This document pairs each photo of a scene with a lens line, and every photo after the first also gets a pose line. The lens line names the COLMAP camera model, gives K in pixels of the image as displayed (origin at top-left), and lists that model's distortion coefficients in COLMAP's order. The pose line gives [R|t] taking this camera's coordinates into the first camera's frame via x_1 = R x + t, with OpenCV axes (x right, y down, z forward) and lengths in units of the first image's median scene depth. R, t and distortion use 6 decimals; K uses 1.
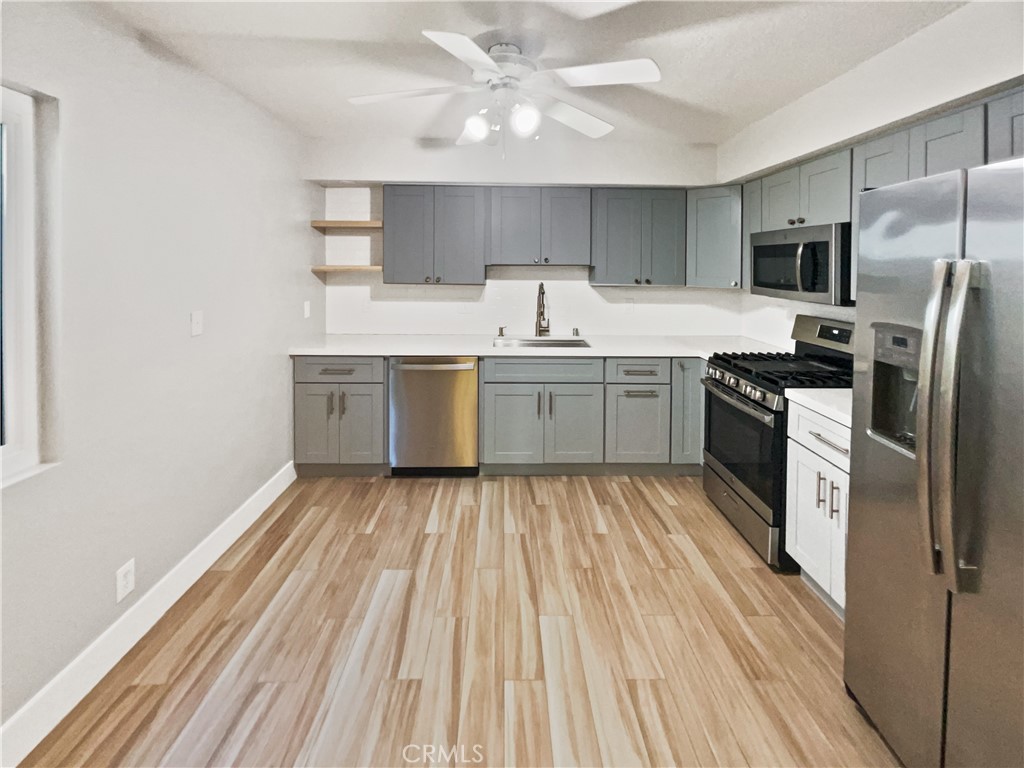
lens RADIAL K [[424.1, 0, 512.0], [0, 424.1, 384.0], [0, 0, 1]] dist [-0.000660, -0.000096]
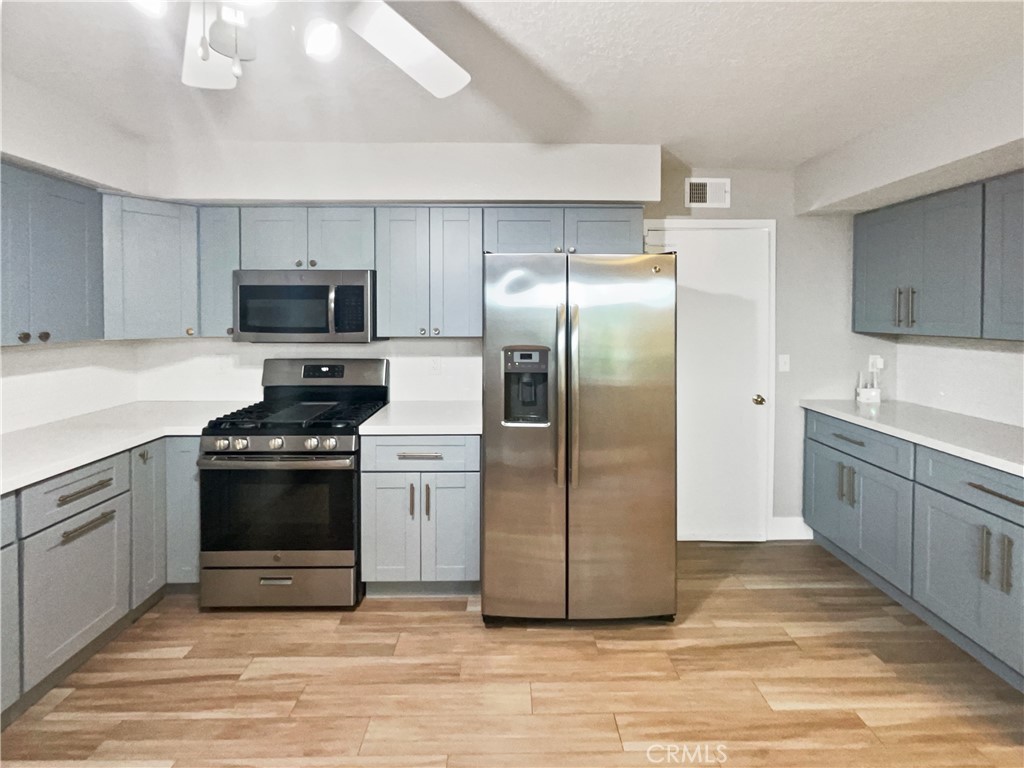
lens RADIAL K [[447.8, 0, 514.6], [0, 447.8, 397.3], [0, 0, 1]] dist [-0.002004, -0.000663]
pose [[0.009799, -0.194516, 0.980850, -0.306707], [0.271444, 0.944583, 0.184612, -0.118360], [-0.962404, 0.264436, 0.062056, 0.432554]]
